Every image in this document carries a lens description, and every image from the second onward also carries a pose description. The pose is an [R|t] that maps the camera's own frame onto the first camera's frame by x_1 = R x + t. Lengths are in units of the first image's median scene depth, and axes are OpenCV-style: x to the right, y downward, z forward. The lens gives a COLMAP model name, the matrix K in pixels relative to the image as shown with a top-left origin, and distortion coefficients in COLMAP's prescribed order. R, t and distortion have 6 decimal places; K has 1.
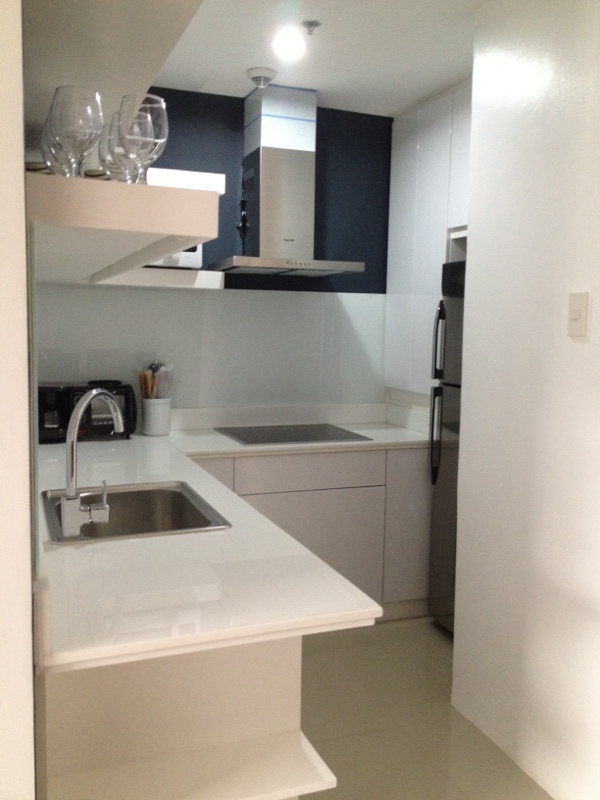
lens RADIAL K [[747.6, 0, 300.0], [0, 747.6, 400.0], [0, 0, 1]] dist [0.105829, -0.213248]
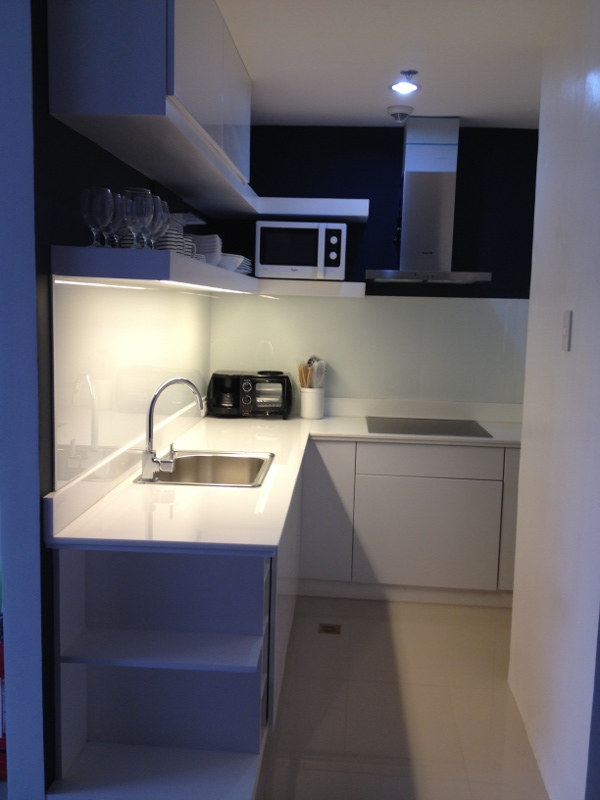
lens RADIAL K [[747.6, 0, 300.0], [0, 747.6, 400.0], [0, 0, 1]] dist [0.105829, -0.213248]
pose [[0.908725, 0.061522, -0.412835, 0.292554], [-0.056833, 0.998104, 0.023641, -0.010375], [0.413507, 0.001979, 0.910499, -0.099012]]
